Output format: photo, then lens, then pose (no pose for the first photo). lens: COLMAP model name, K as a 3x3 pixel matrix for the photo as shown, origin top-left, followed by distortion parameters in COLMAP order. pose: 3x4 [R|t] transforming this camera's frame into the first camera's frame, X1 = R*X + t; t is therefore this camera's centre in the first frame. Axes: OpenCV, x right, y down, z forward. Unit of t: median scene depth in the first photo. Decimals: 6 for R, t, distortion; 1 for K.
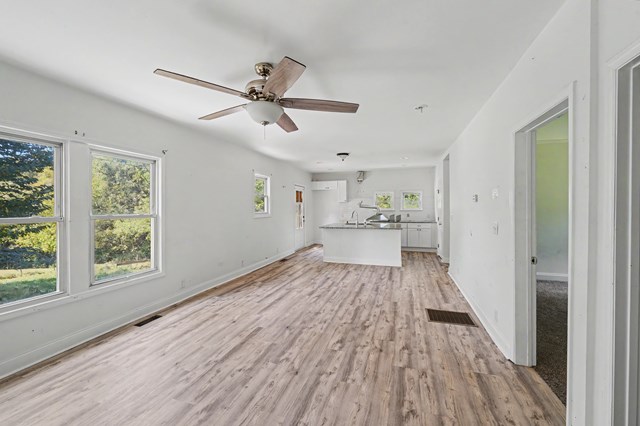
lens RADIAL K [[268.7, 0, 317.4], [0, 268.7, 208.8], [0, 0, 1]] dist [0.002348, 0.000067]
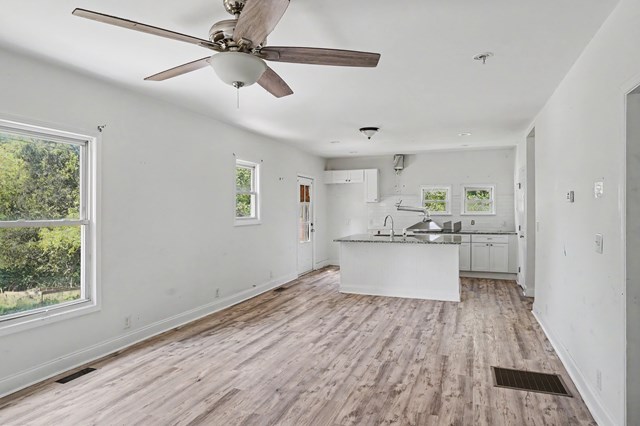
lens RADIAL K [[407.7, 0, 317.3], [0, 407.7, 212.5], [0, 0, 1]] dist [0.000148, 0.001827]
pose [[0.998670, 0.002304, -0.051498, 0.032825], [-0.002222, 0.999996, 0.001635, -0.001157], [0.051502, -0.001519, 0.998672, -0.003105]]
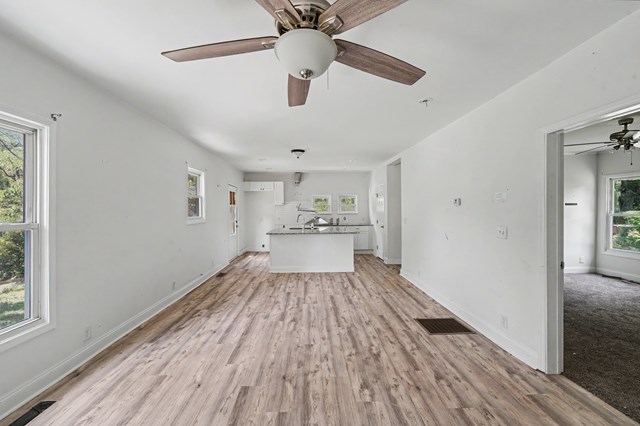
lens RADIAL K [[261.9, 0, 319.7], [0, 261.9, 211.2], [0, 0, 1]] dist [0.002938, -0.002152]
pose [[0.936659, -0.001184, 0.350240, -0.226828], [0.001999, 0.999996, -0.001966, -0.003115], [-0.350236, 0.002542, 0.936658, 0.260500]]
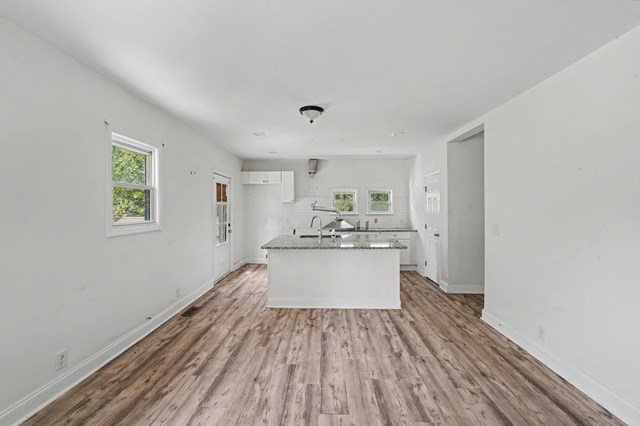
lens RADIAL K [[261.9, 0, 318.7], [0, 261.9, 211.1], [0, 0, 1]] dist [0.002938, -0.002152]
pose [[0.958407, 0.001551, 0.285401, -0.059436], [-0.002688, 0.999990, 0.003591, -0.012780], [-0.285393, -0.004208, 0.958401, 0.808992]]
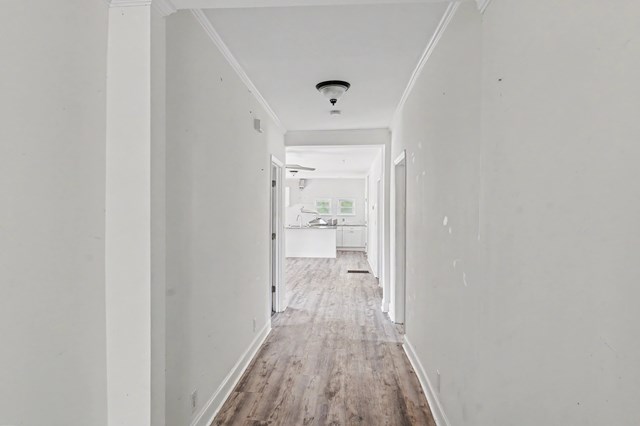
lens RADIAL K [[406.1, 0, 317.3], [0, 406.1, 212.1], [0, 0, 1]] dist [0.001095, 0.000000]
pose [[0.971872, 0.014935, 0.235036, -0.406344], [-0.013271, 0.999874, -0.008660, 0.018573], [-0.235136, 0.005297, 0.971948, -1.503482]]
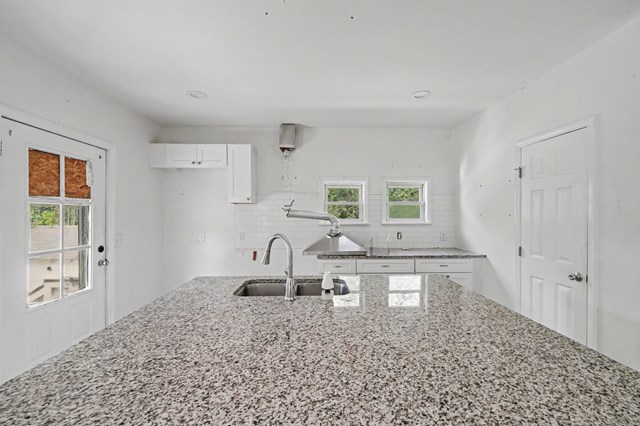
lens RADIAL K [[261.9, 0, 319.7], [0, 261.9, 216.5], [0, 0, 1]] dist [0.002938, -0.002152]
pose [[0.945495, 0.002021, 0.325630, 0.194939], [-0.002679, 0.999995, 0.001573, -0.015623], [-0.325625, -0.002360, 0.945496, 1.528361]]
